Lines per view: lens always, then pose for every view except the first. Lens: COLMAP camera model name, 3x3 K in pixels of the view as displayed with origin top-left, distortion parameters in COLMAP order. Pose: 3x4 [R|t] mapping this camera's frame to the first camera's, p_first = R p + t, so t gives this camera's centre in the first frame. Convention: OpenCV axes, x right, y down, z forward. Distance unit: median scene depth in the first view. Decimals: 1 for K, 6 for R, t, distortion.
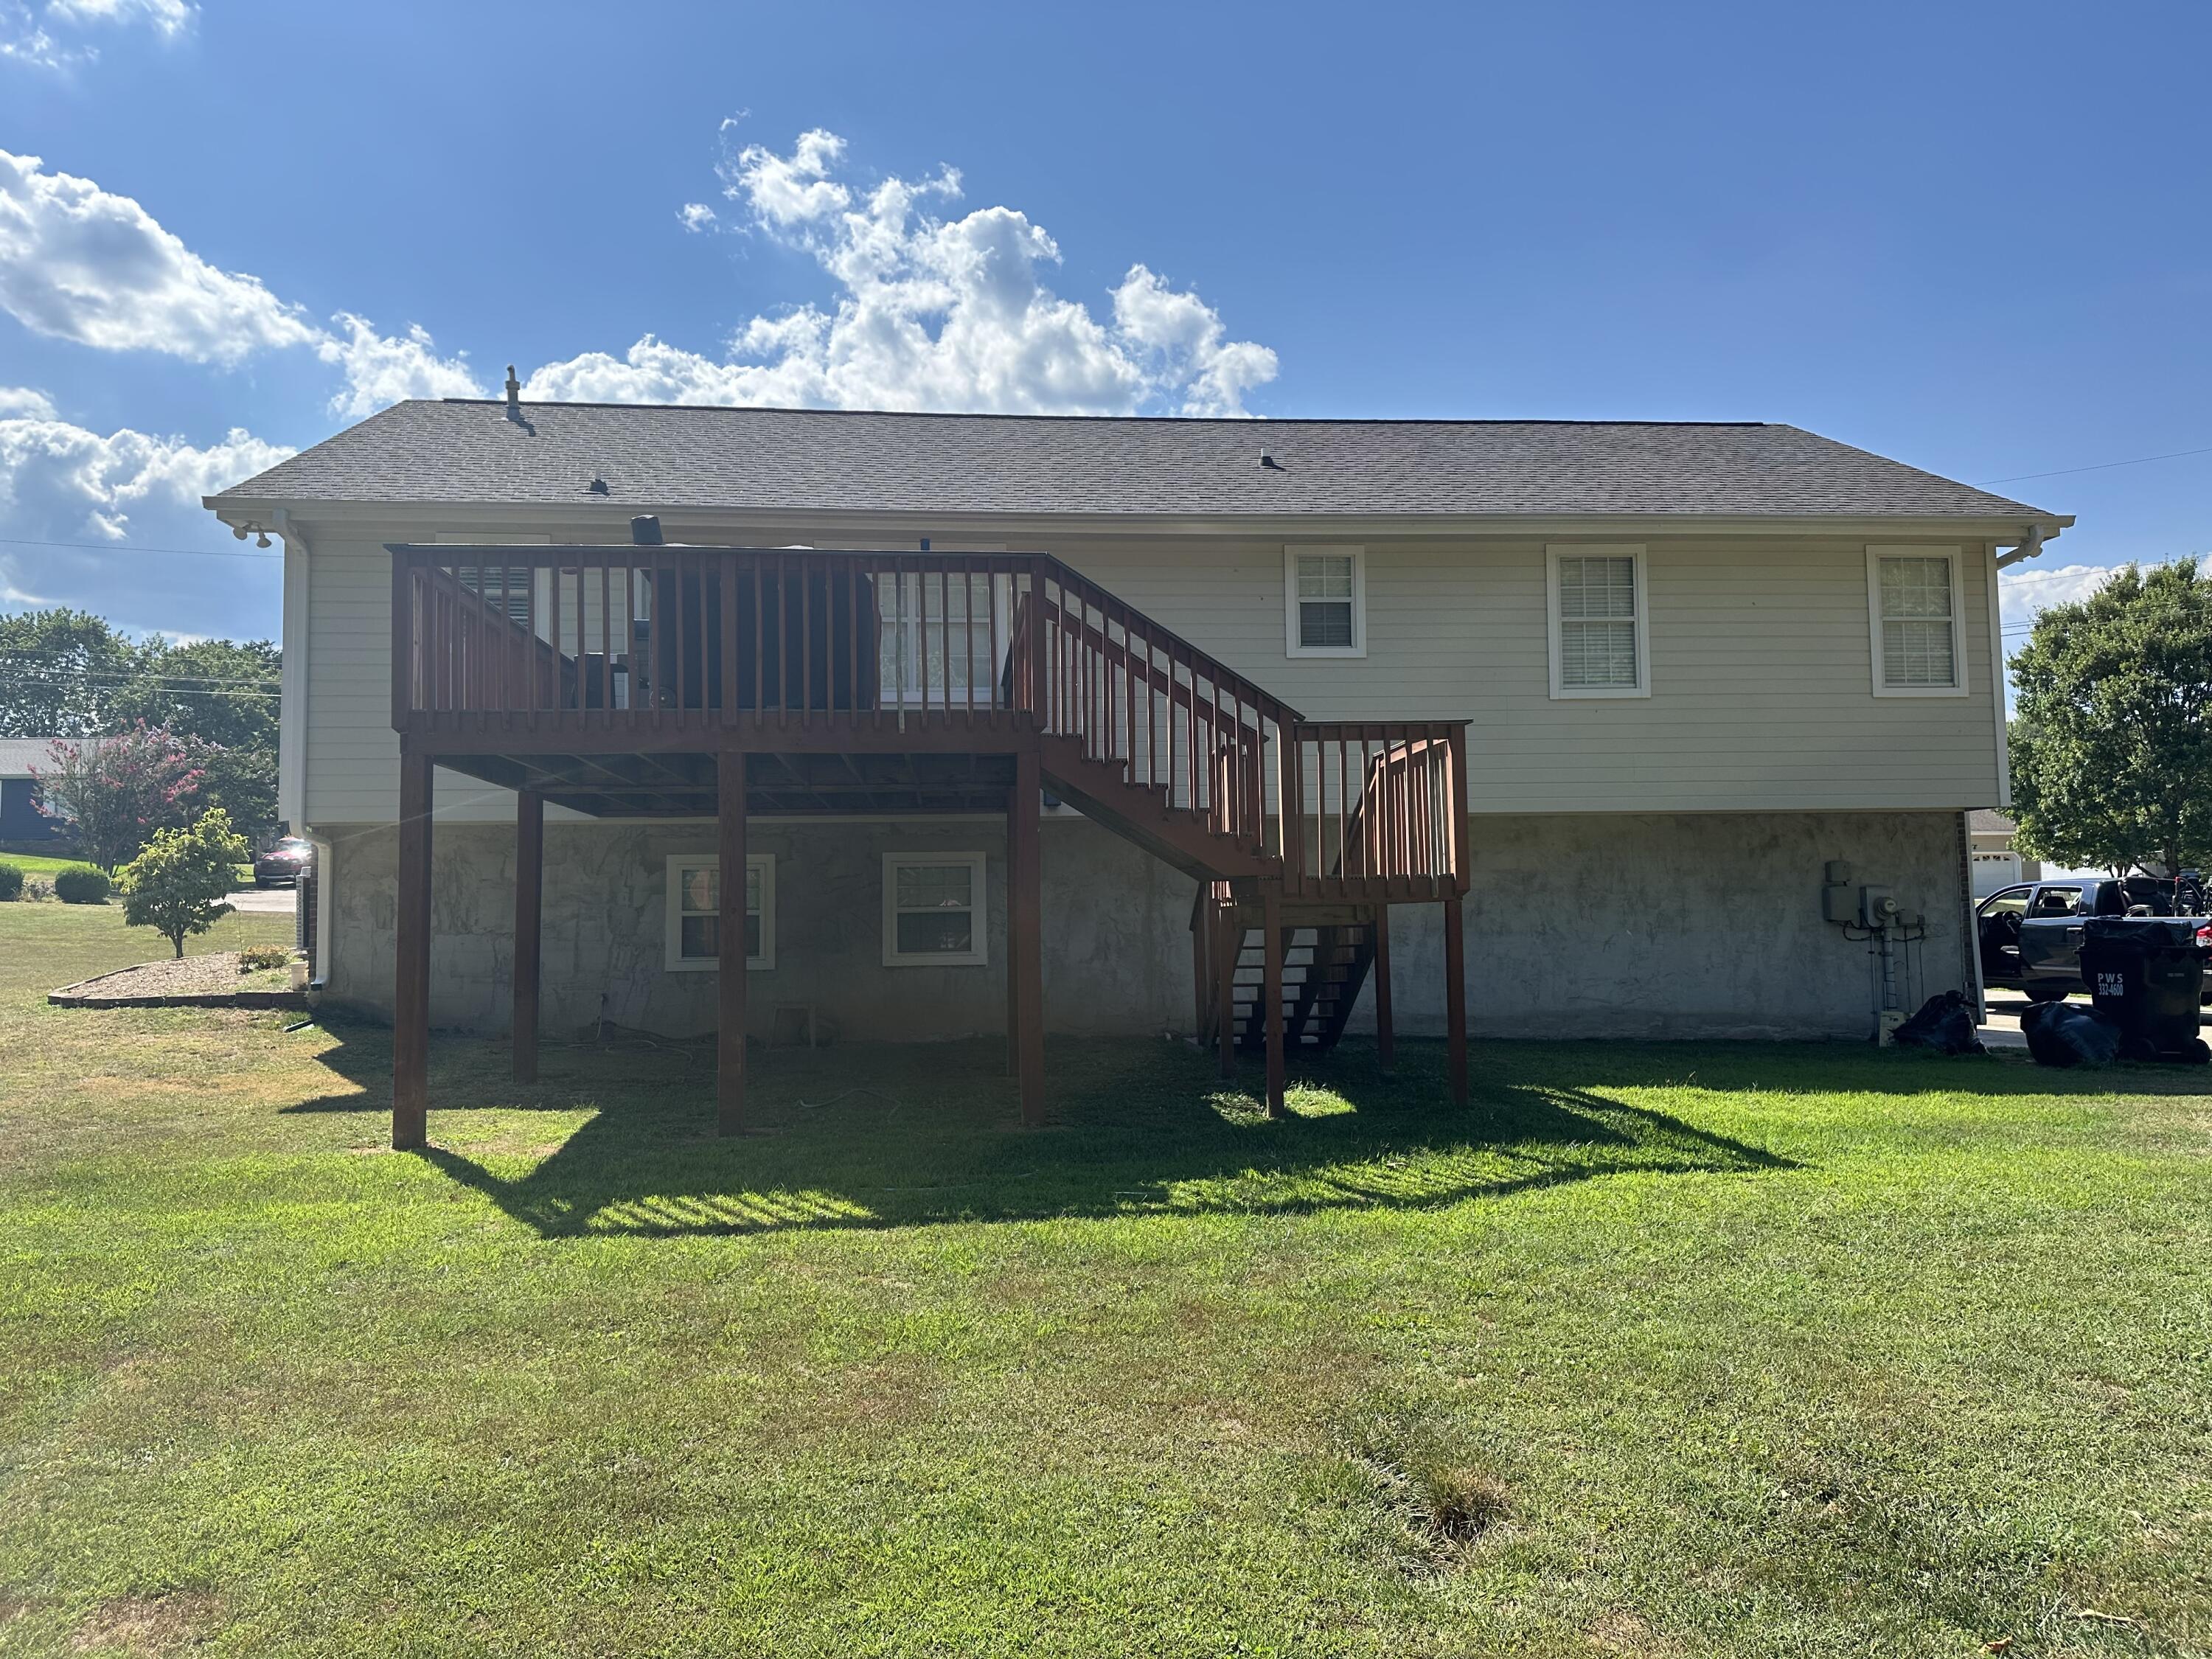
lens RADIAL K [[1544.4, 0, 1106.0], [0, 1544.4, 829.5], [0, 0, 1]] dist [0.178986, -0.335139]
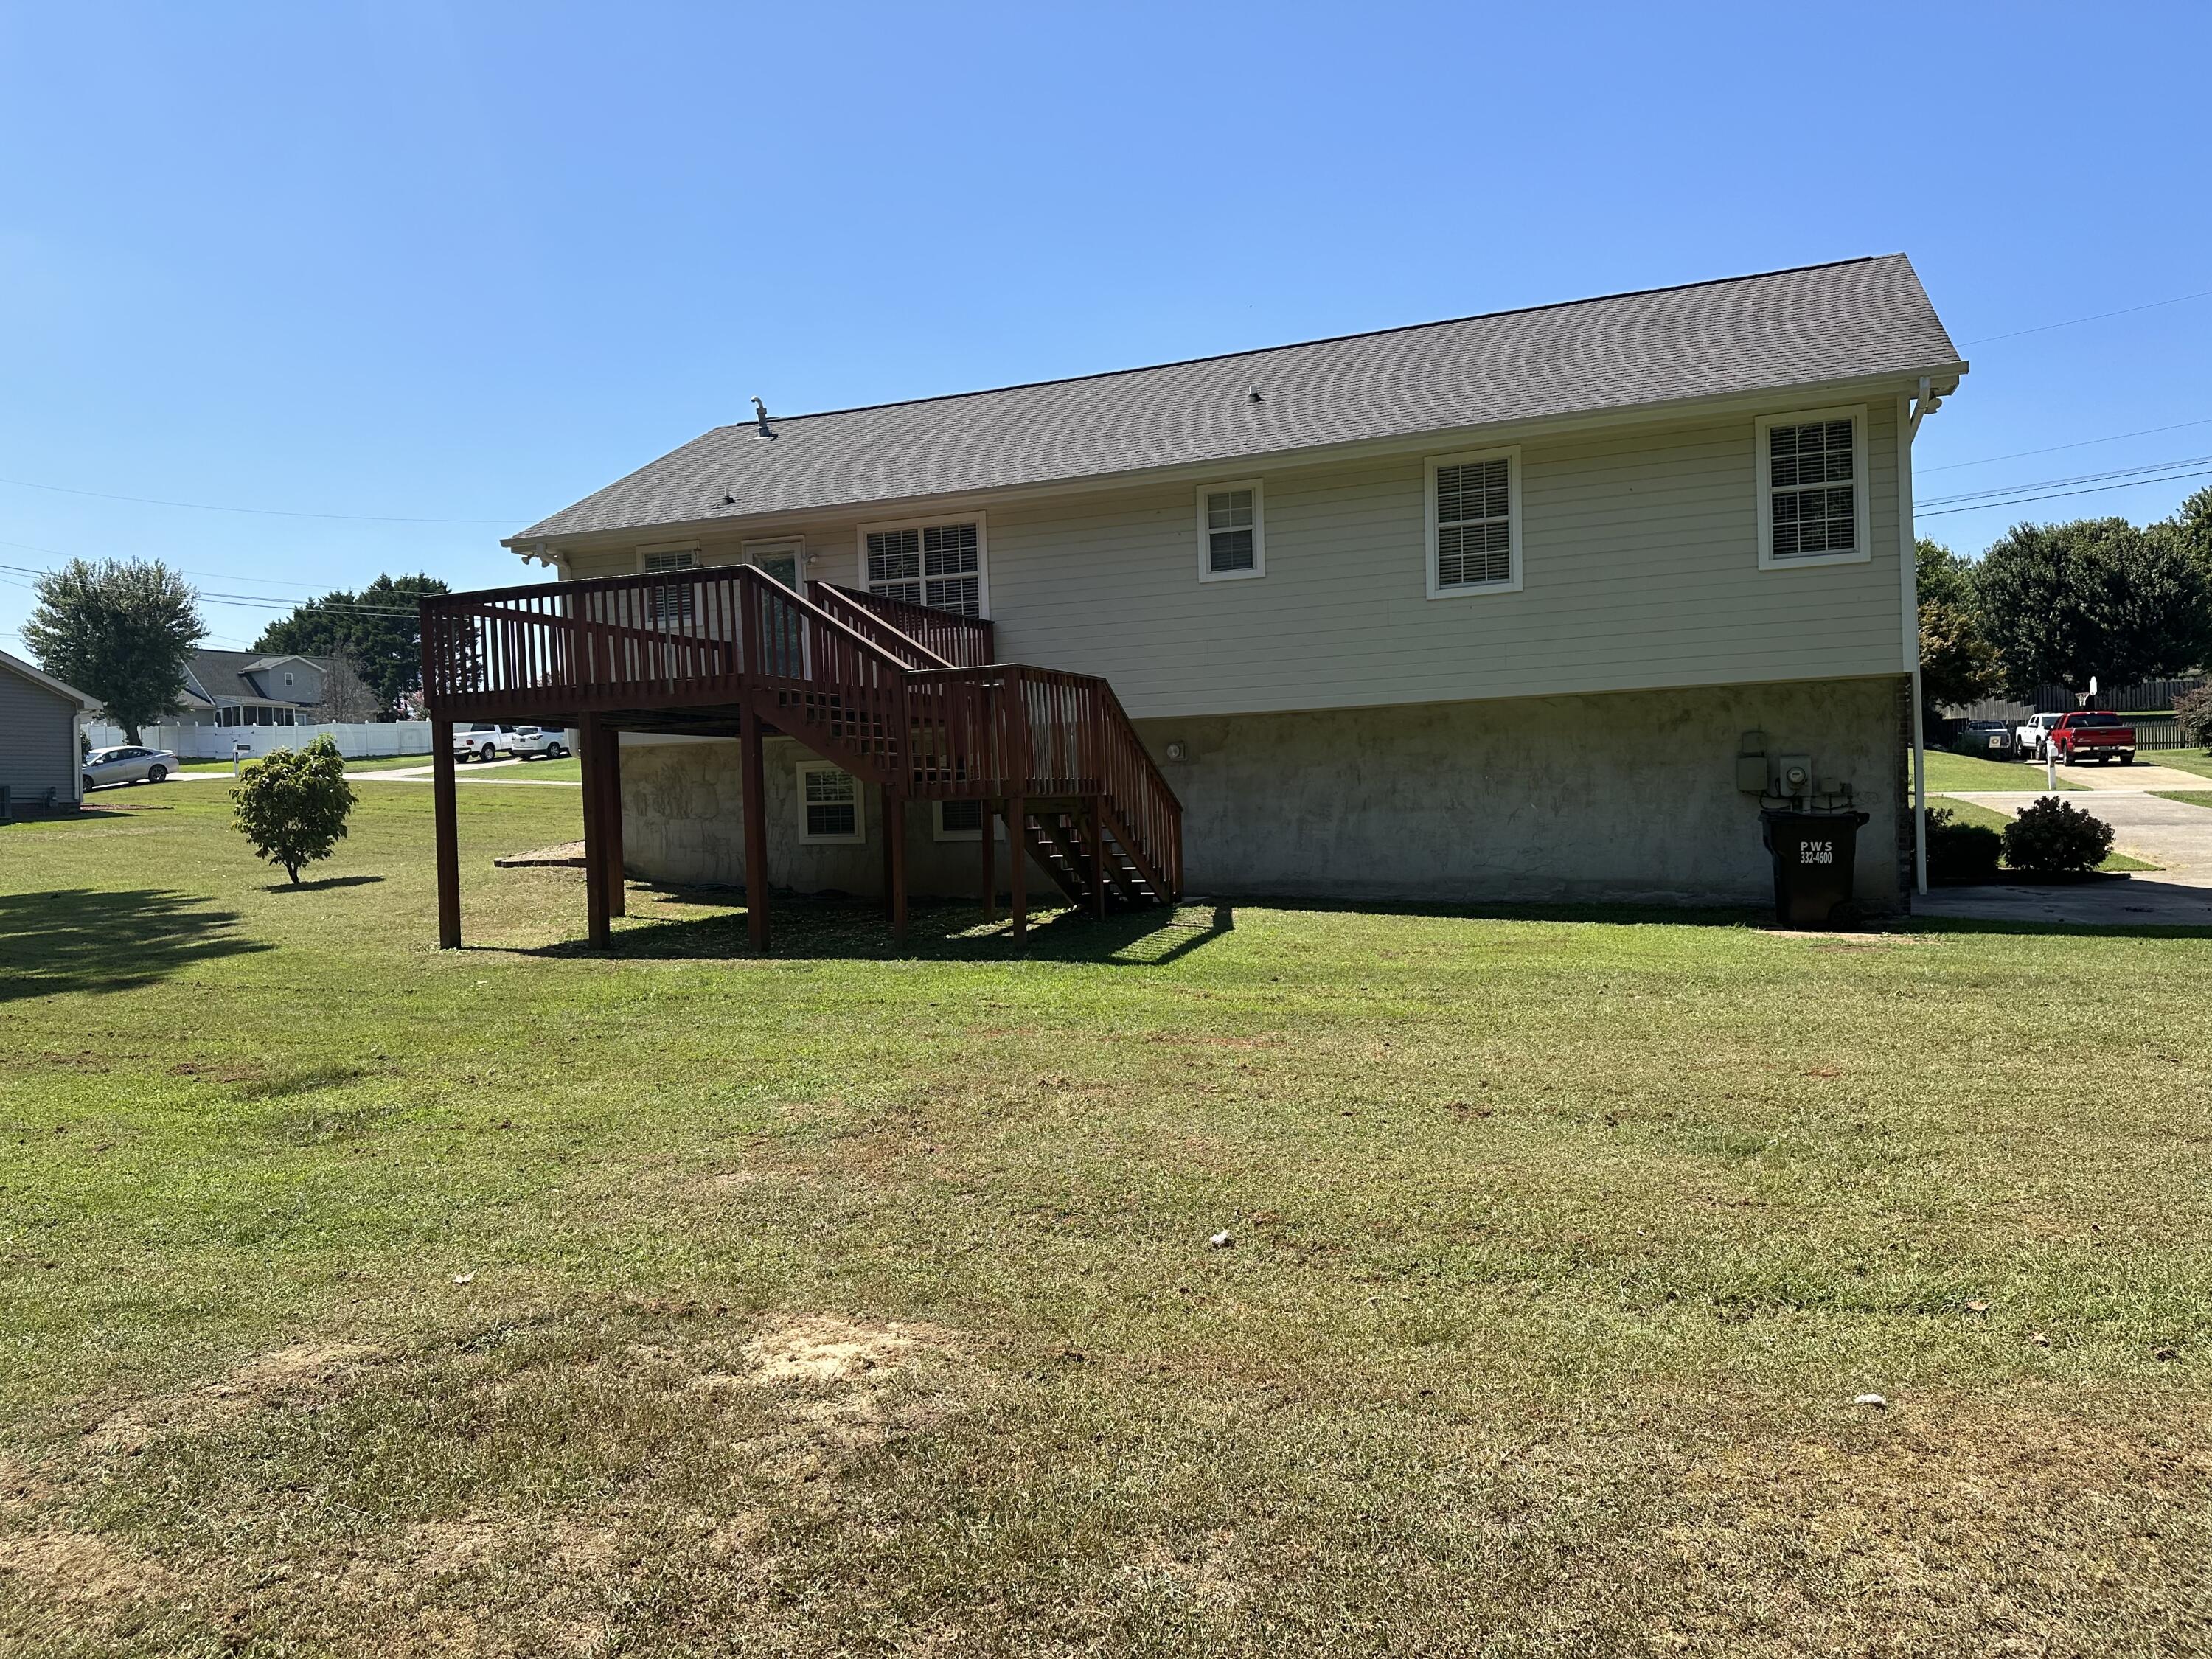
lens RADIAL K [[1544.4, 0, 1106.0], [0, 1544.4, 829.5], [0, 0, 1]] dist [0.178986, -0.335139]
pose [[0.887301, -0.005540, -0.461158, 0.569596], [0.051948, 0.994765, 0.088001, -0.029351], [0.458256, -0.102040, 0.882943, -0.098057]]
